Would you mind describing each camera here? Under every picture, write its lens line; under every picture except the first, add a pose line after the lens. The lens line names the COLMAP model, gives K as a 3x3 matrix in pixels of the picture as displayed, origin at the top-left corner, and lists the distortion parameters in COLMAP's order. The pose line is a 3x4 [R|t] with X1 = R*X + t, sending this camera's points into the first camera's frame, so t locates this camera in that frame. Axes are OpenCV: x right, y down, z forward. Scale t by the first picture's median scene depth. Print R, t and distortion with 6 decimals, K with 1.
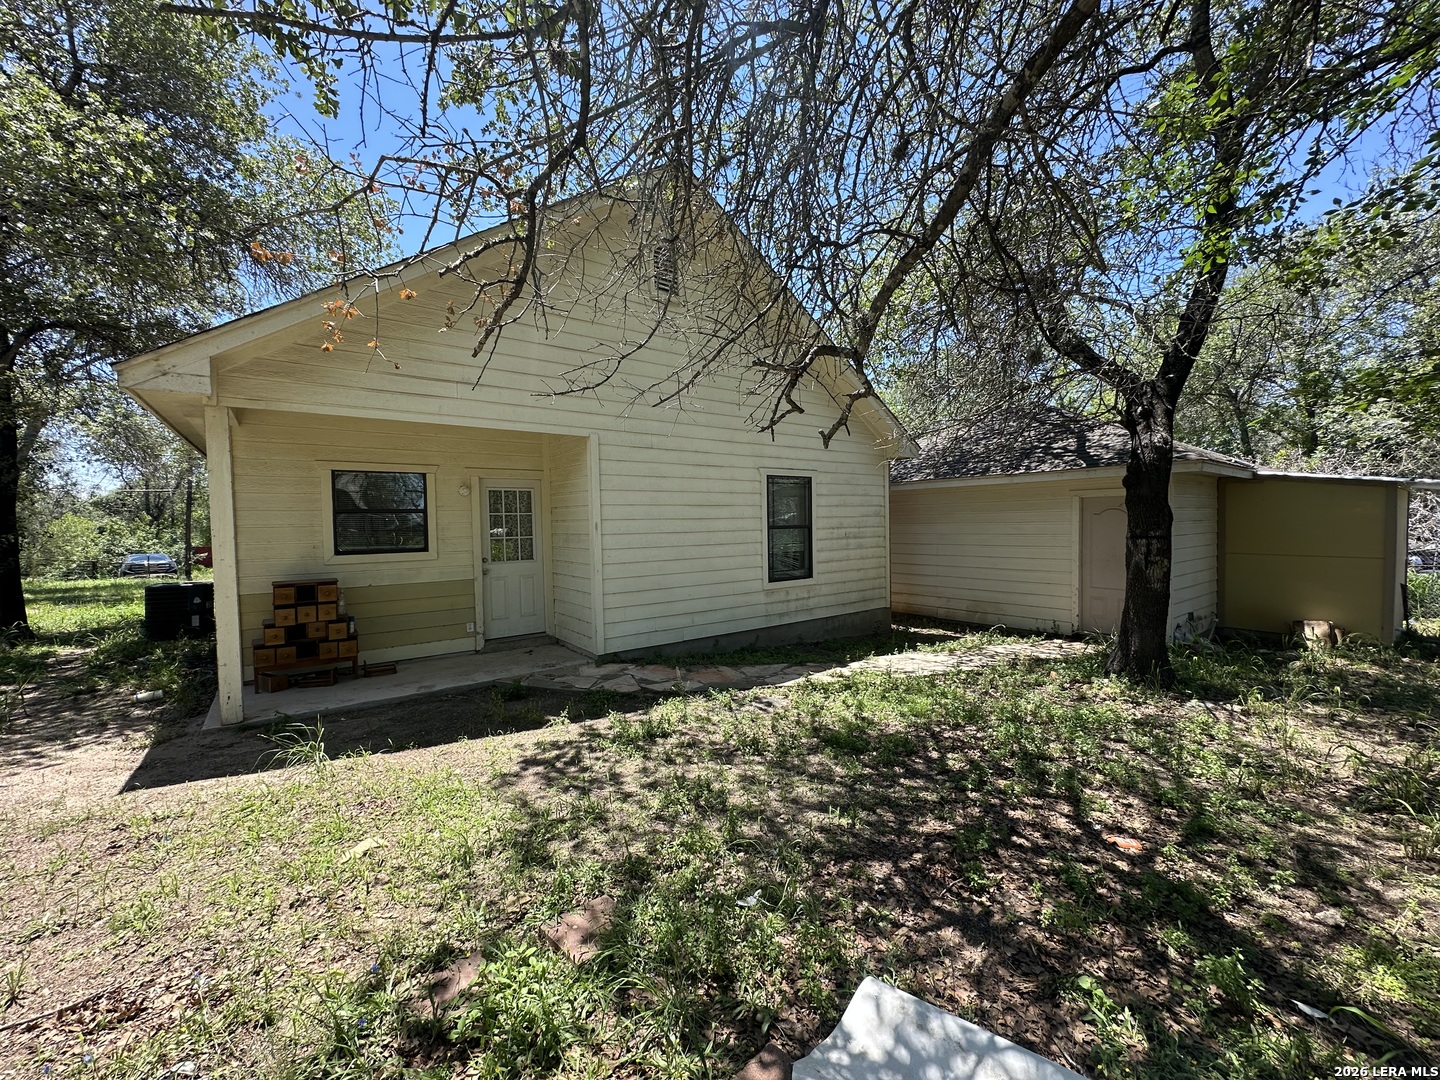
lens RADIAL K [[583.2, 0, 721.2], [0, 583.2, 545.7], [0, 0, 1]] dist [-0.000531, 0.000760]
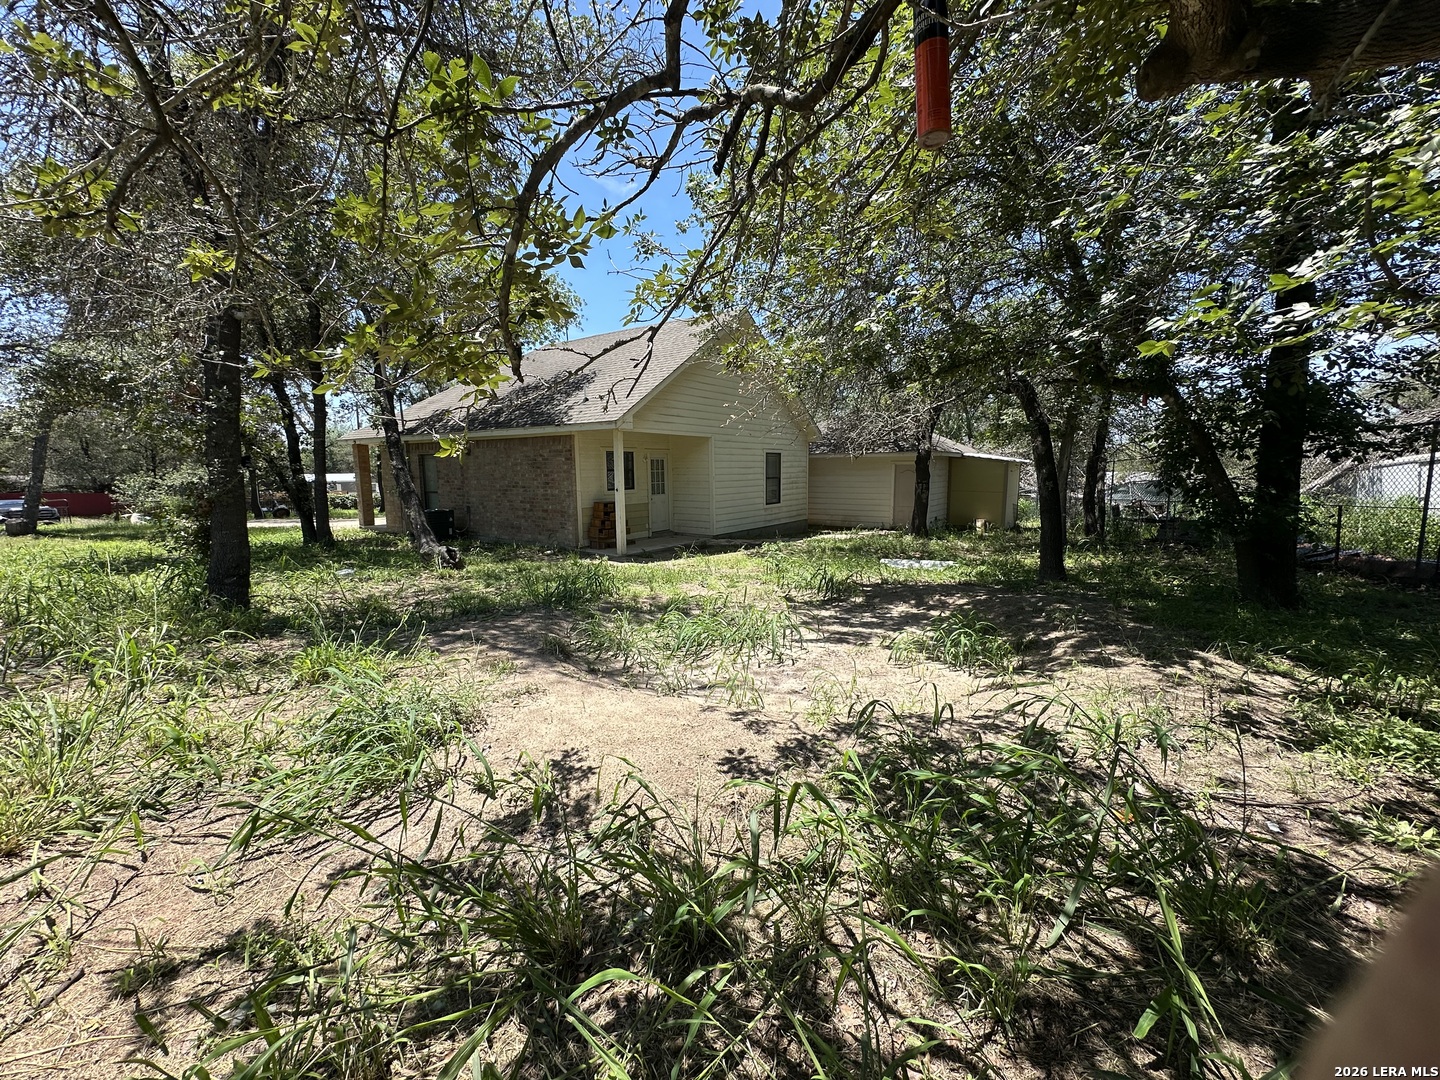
lens RADIAL K [[583.2, 0, 720.6], [0, 583.2, 538.7], [0, 0, 1]] dist [-0.000531, 0.000760]
pose [[0.954640, -0.022016, 0.296946, -0.710881], [-0.003402, 0.996391, 0.084812, 0.008444], [-0.297742, -0.081975, 0.951120, -0.964664]]
